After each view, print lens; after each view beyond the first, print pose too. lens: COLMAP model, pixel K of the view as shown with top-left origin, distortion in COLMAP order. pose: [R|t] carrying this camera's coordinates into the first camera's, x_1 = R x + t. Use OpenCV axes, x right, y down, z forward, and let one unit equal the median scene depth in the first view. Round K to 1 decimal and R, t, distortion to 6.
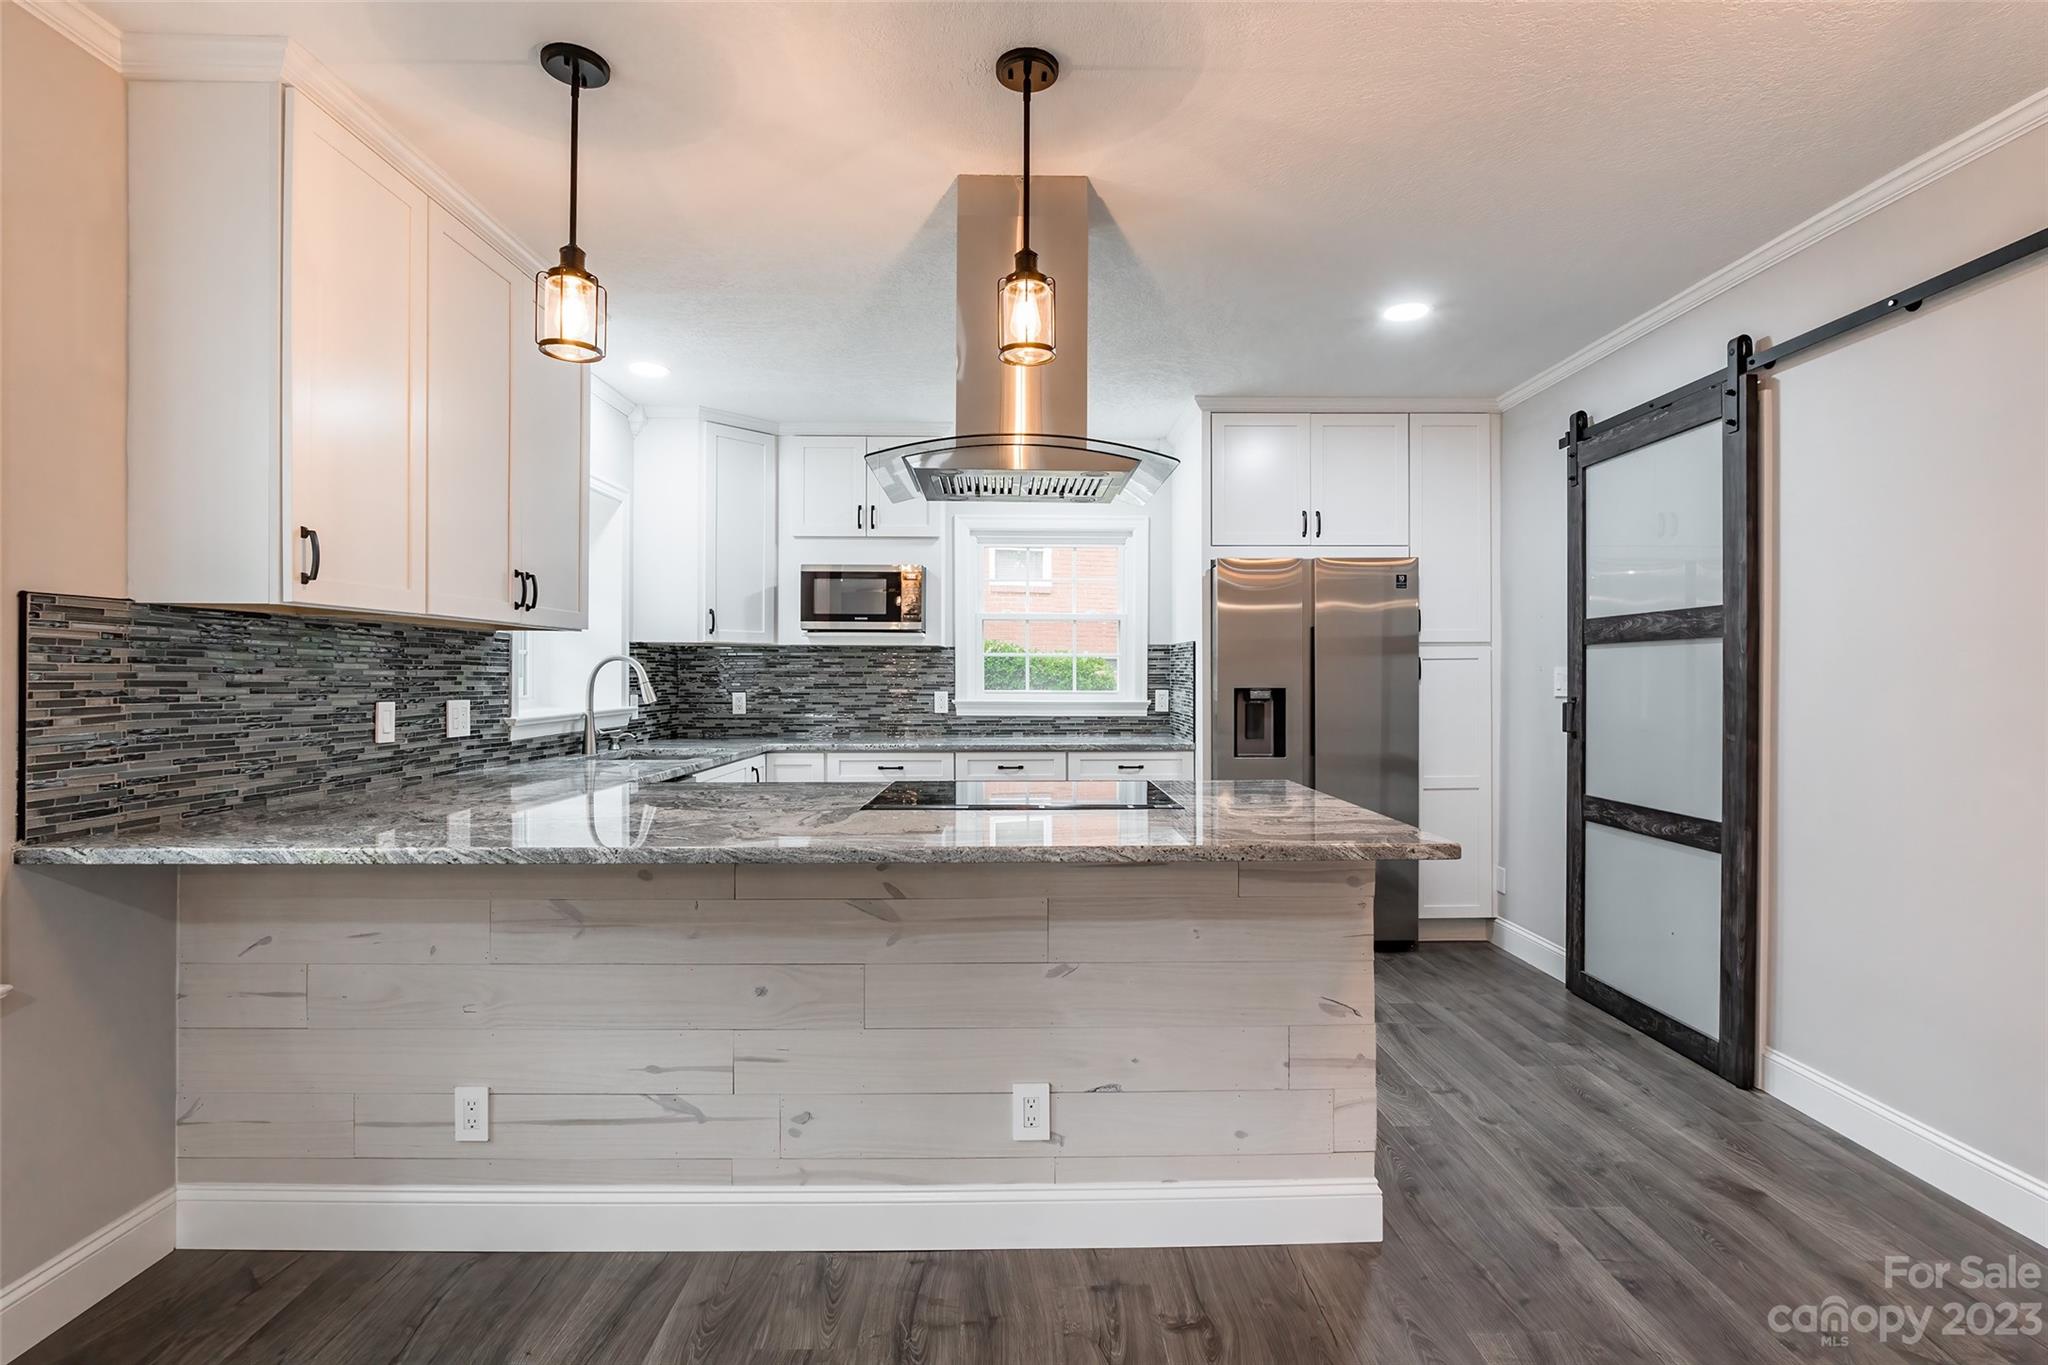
lens RADIAL K [[943.9, 0, 1027.2], [0, 943.9, 679.7], [0, 0, 1]] dist [-0.012155, -0.000014]
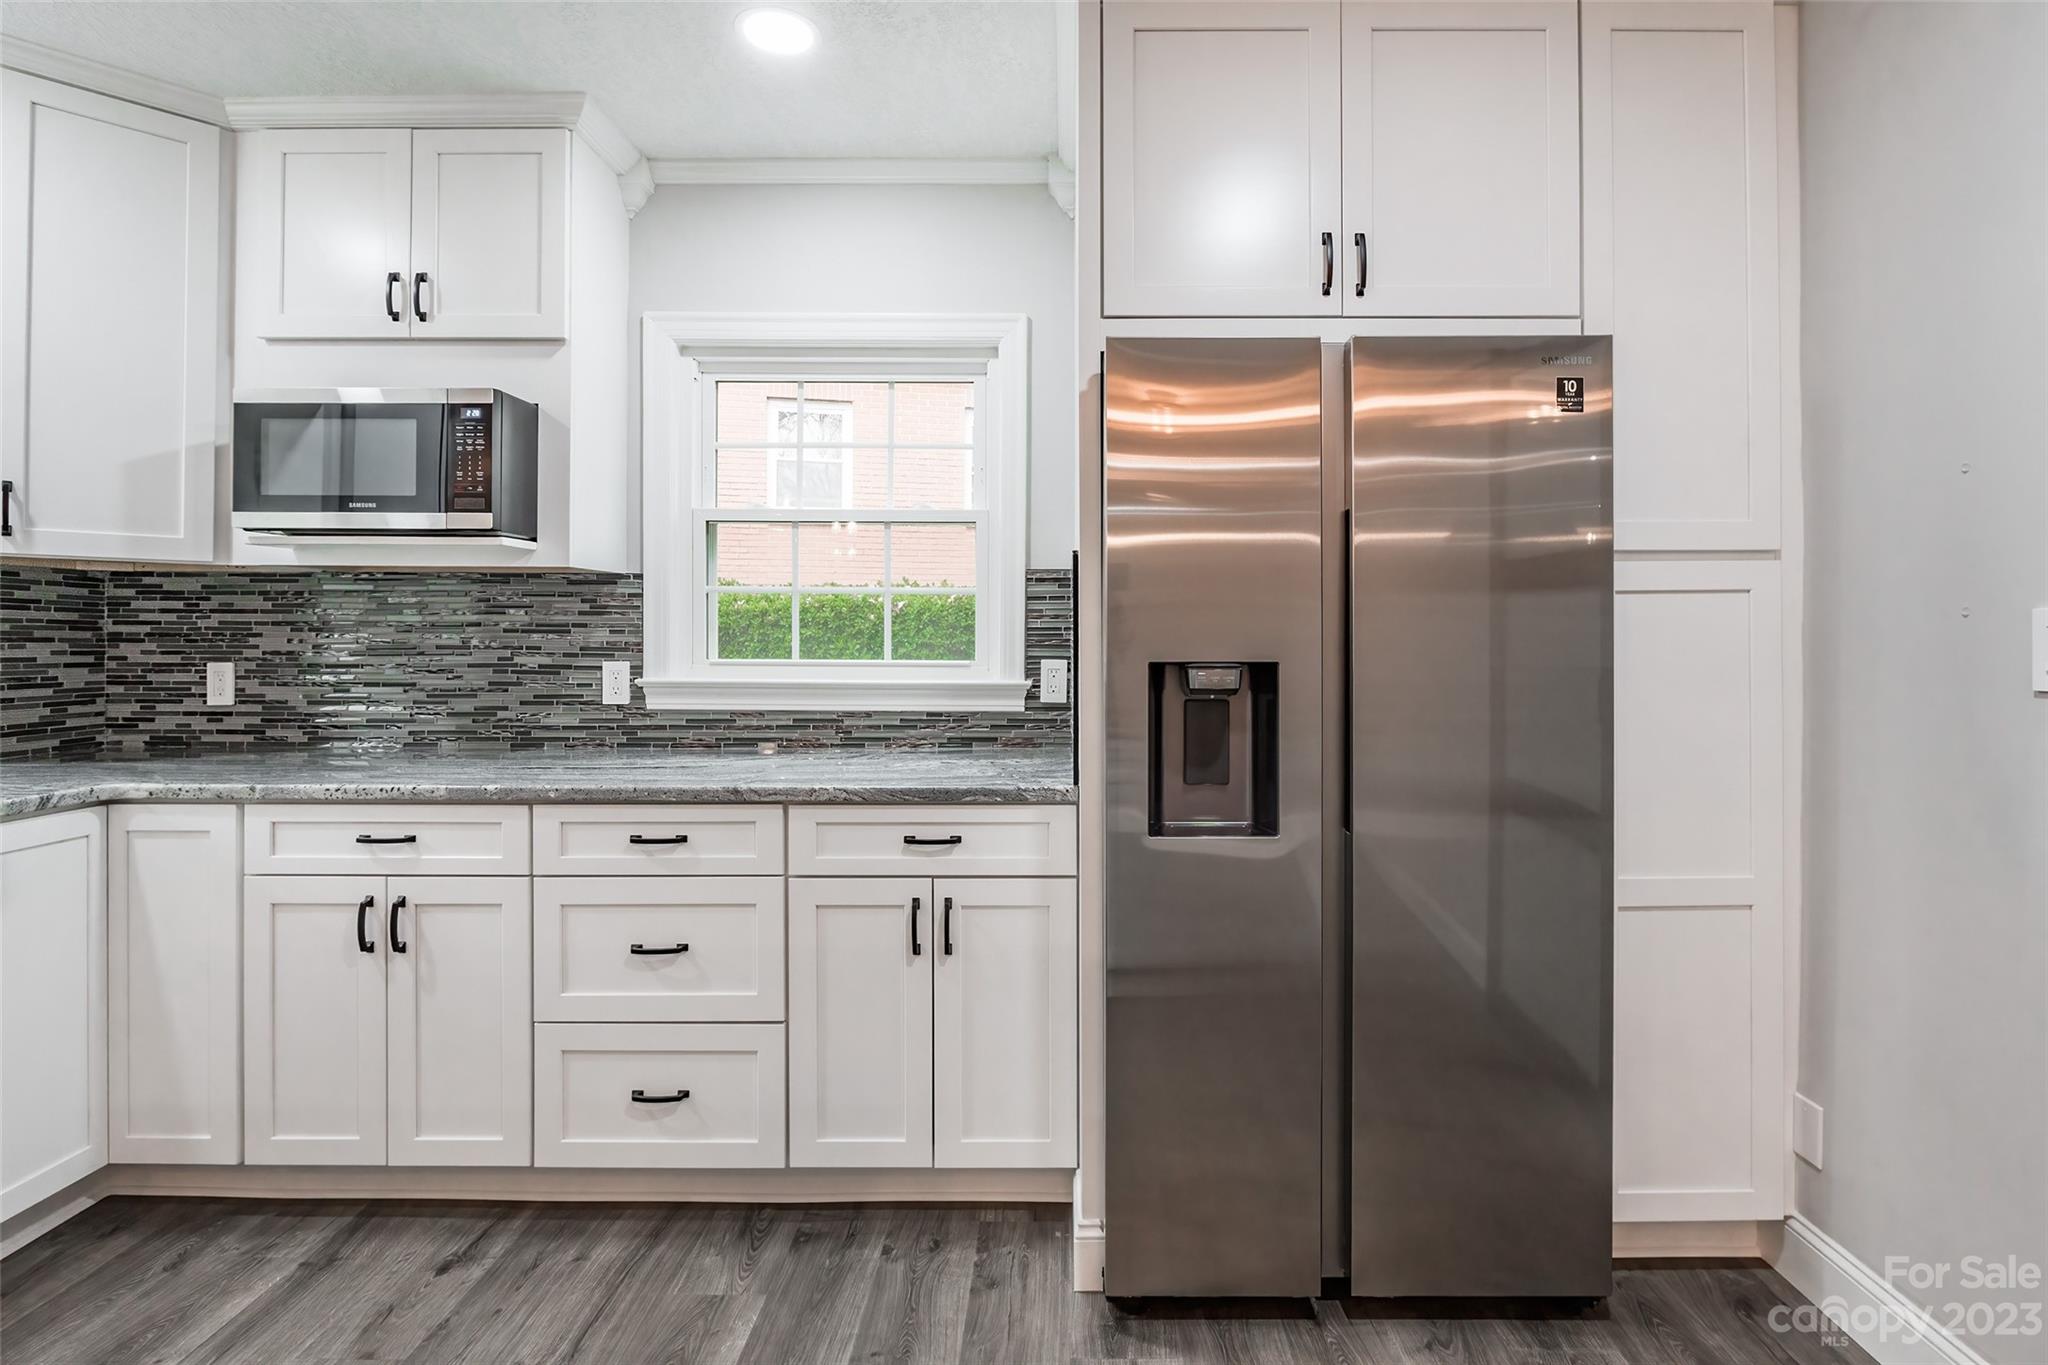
lens RADIAL K [[957.2, 0, 1066.8], [0, 957.2, 634.1], [0, 0, 1]] dist [-0.010175, -0.000076]
pose [[0.999847, 0.001360, -0.017439, 0.244980], [-0.001393, 0.999997, -0.001860, -0.002520], [0.017437, 0.001884, 0.999846, 0.758753]]
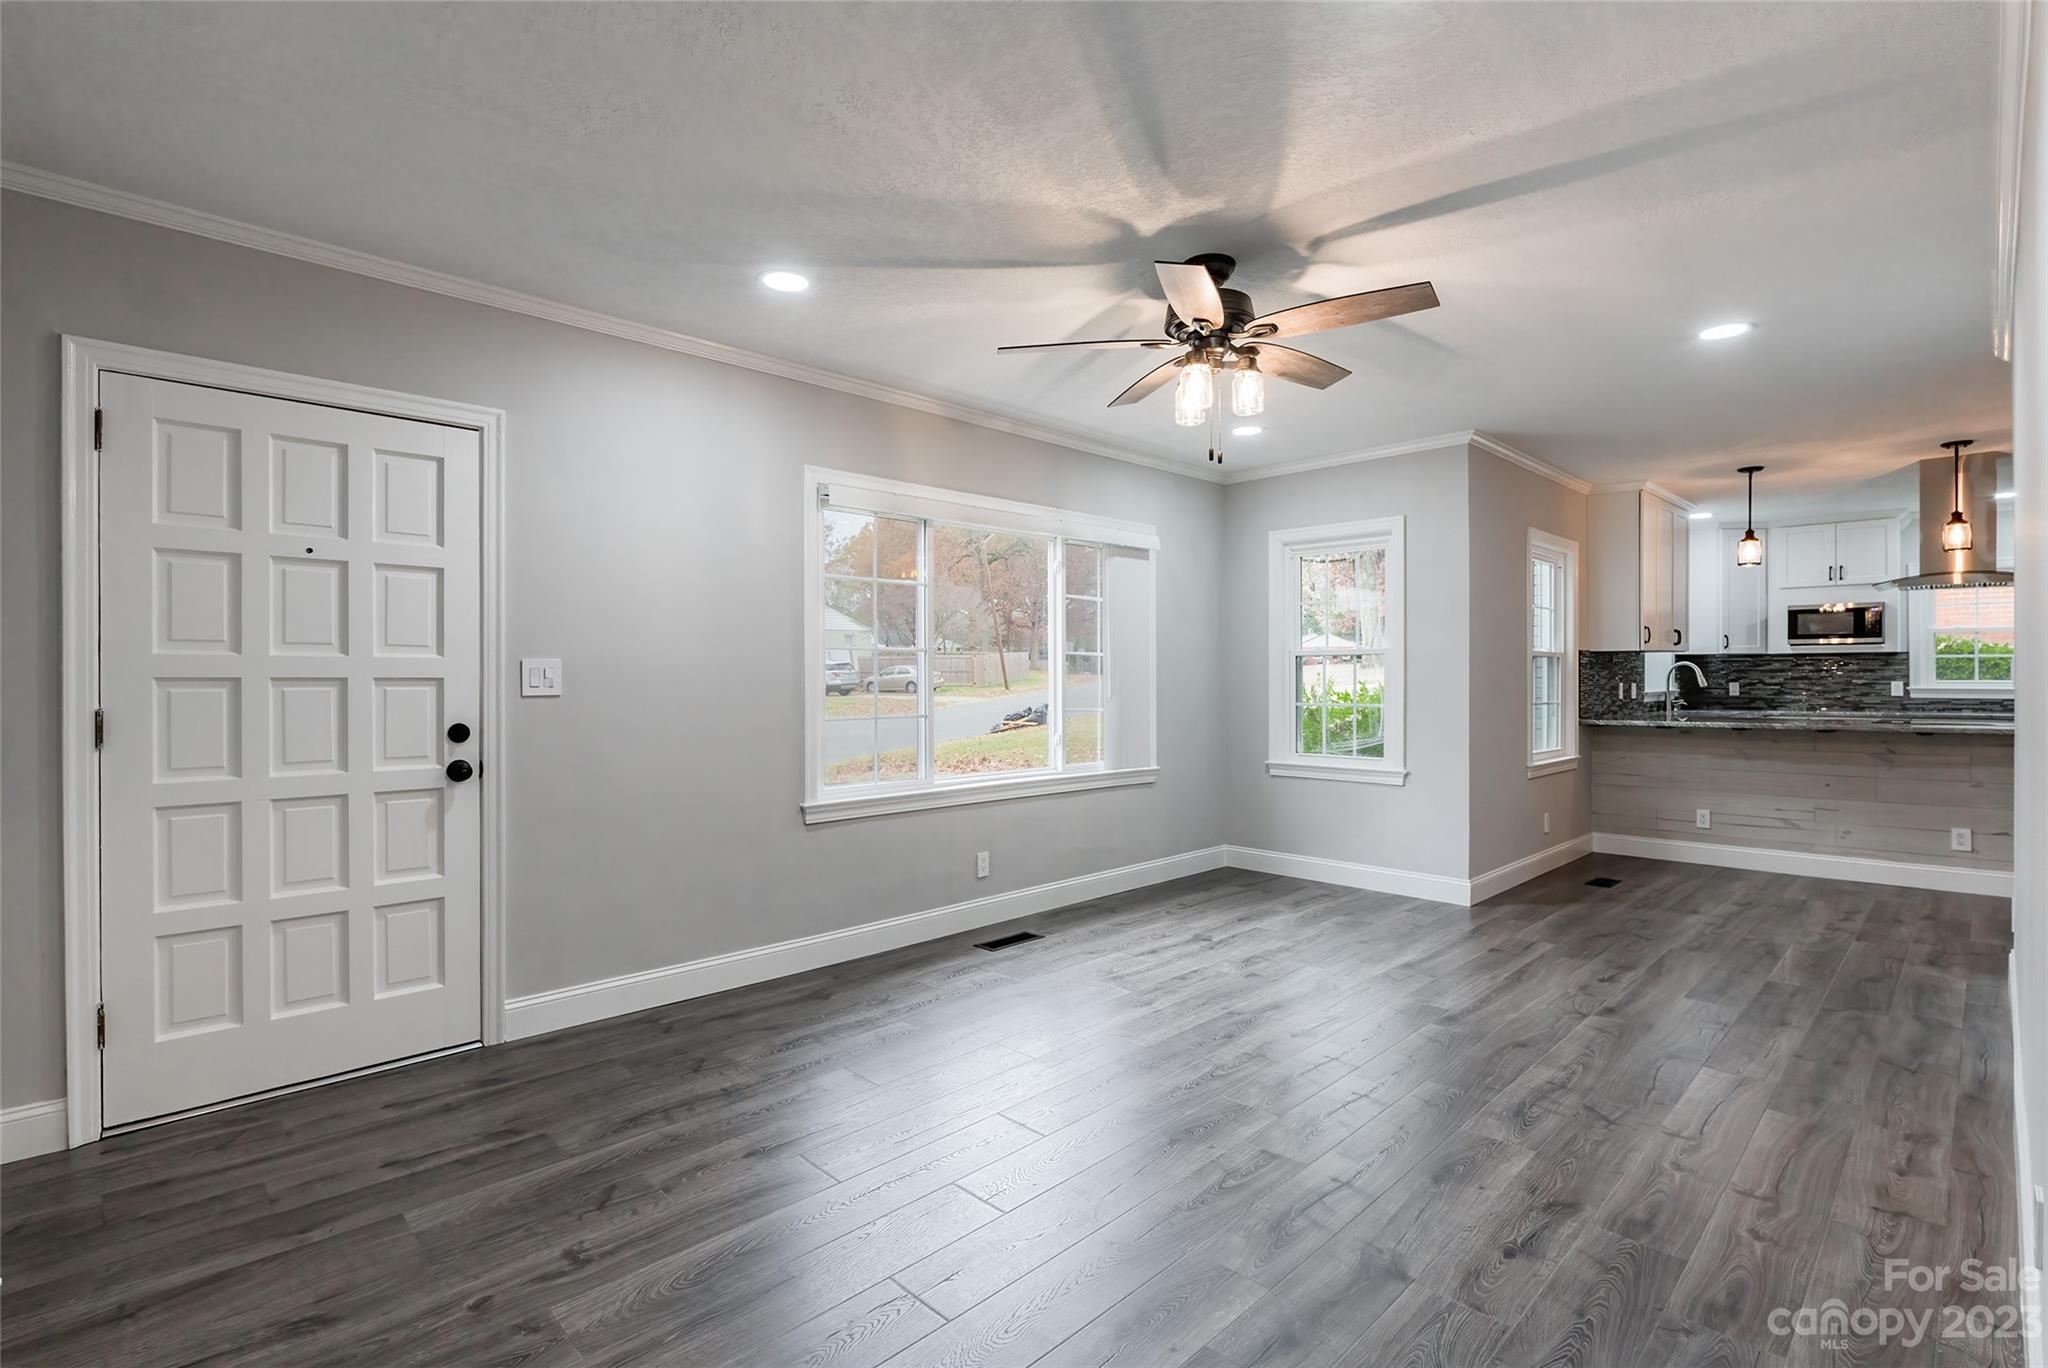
lens RADIAL K [[964.5, 0, 1024.0], [0, 964.5, 684.0], [0, 0, 1]] dist [-0.010006, 0.000221]
pose [[0.692423, -0.001072, -0.721491, 0.071094], [0.004313, 0.999987, 0.002653, 0.009874], [0.721479, -0.004949, 0.692419, -1.645263]]
